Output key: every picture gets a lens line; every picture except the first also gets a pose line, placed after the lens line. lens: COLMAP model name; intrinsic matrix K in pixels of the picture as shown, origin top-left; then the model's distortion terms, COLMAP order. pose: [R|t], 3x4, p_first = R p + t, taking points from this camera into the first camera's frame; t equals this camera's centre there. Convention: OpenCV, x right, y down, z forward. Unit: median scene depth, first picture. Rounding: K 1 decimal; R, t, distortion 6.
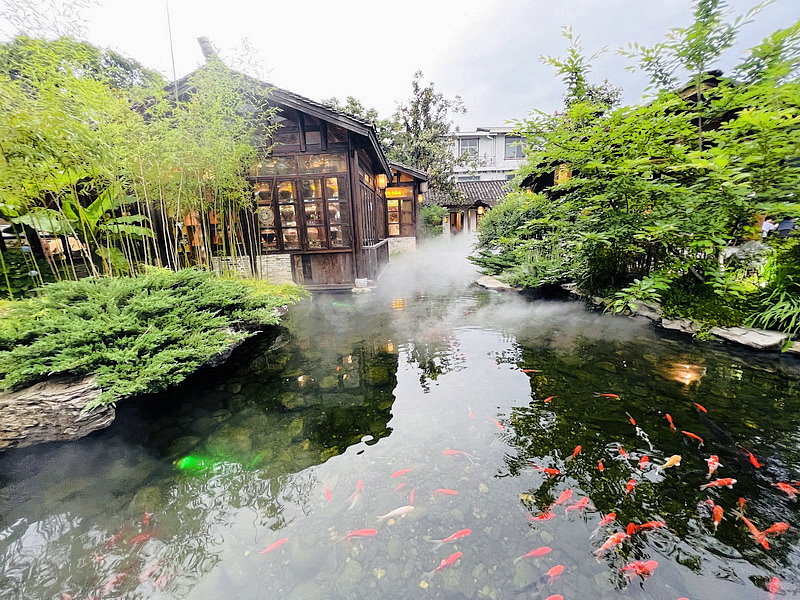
lens RADIAL K [[319.0, 0, 400.0], [0, 319.0, 300.0], [0, 0, 1]] dist [-0.002039, -0.000302]
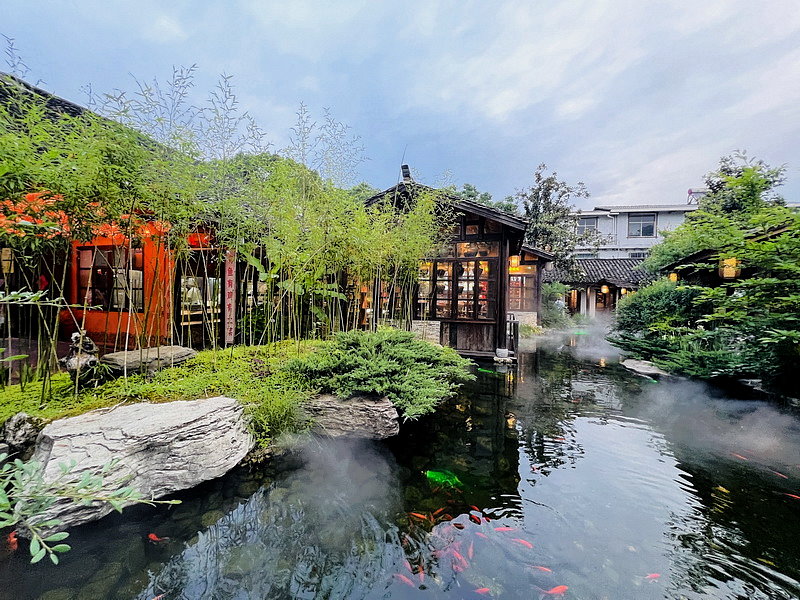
lens RADIAL K [[319.0, 0, 400.0], [0, 319.0, 300.0], [0, 0, 1]] dist [-0.002039, -0.000302]
pose [[0.955481, 0.065291, -0.287736, -0.140539], [-0.123507, 0.974164, -0.189077, 0.017777], [0.267957, 0.216197, 0.938860, -0.142254]]
